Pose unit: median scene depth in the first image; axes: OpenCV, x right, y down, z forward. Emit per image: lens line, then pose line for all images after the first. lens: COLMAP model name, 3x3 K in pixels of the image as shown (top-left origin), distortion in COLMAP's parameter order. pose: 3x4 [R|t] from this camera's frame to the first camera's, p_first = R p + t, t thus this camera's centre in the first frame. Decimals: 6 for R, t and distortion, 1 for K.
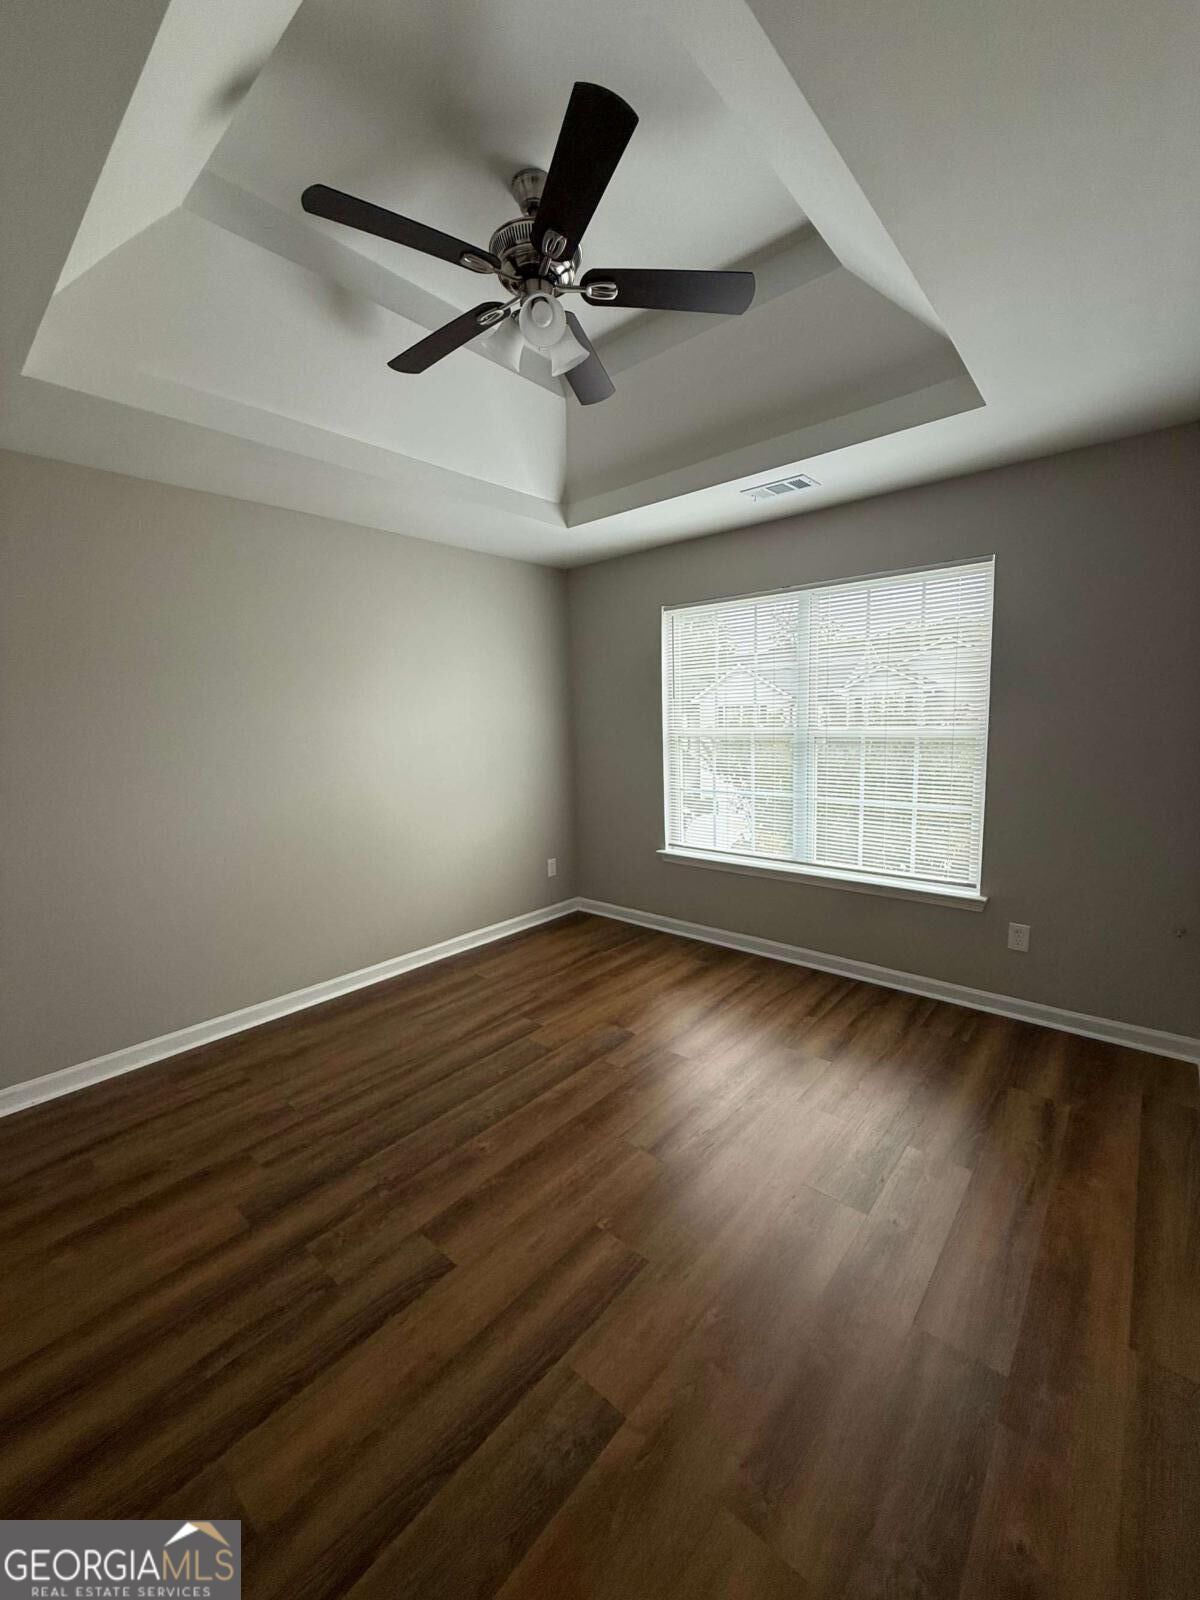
lens RADIAL K [[638.5, 0, 600.0], [0, 638.5, 800.0], [0, 0, 1]] dist [-0.001144, 0.000073]
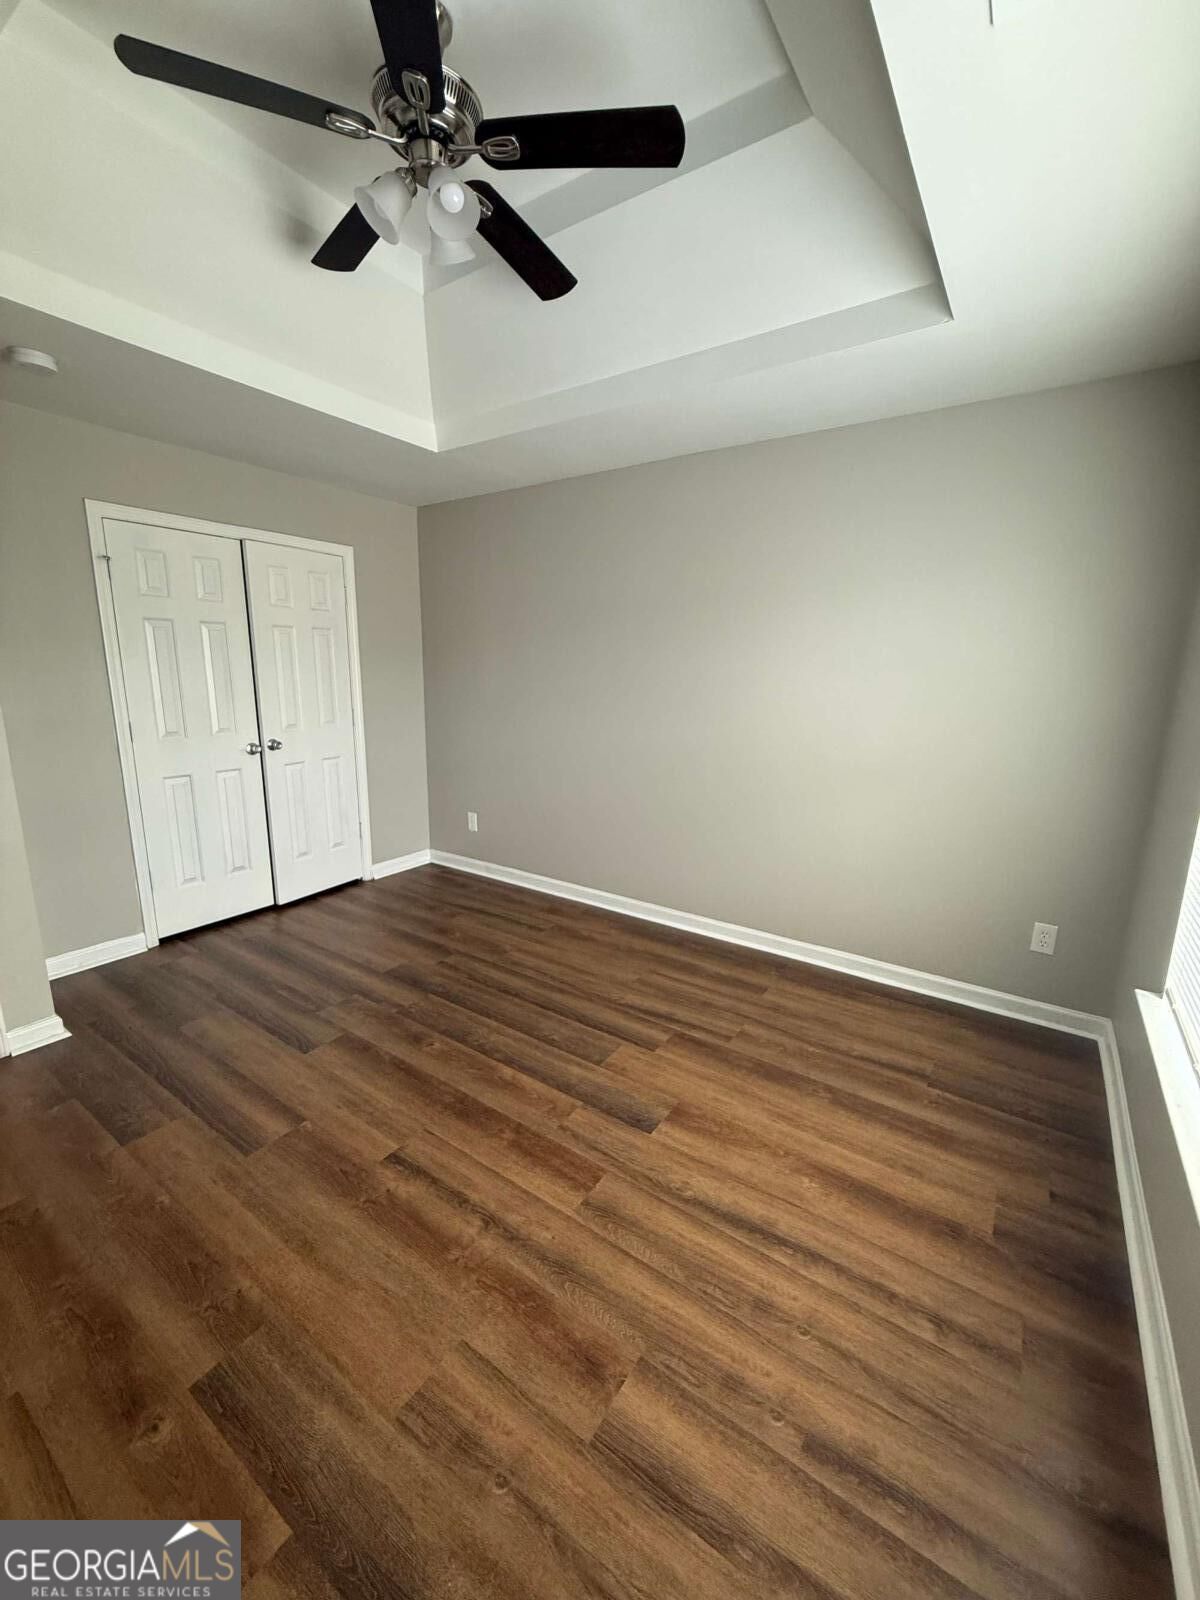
lens RADIAL K [[638.5, 0, 600.0], [0, 638.5, 800.0], [0, 0, 1]] dist [-0.001144, 0.000073]
pose [[0.117581, 0.234107, -0.965074, 0.623234], [-0.149524, 0.964910, 0.215849, -0.121774], [0.981742, 0.118922, 0.148460, 0.789271]]
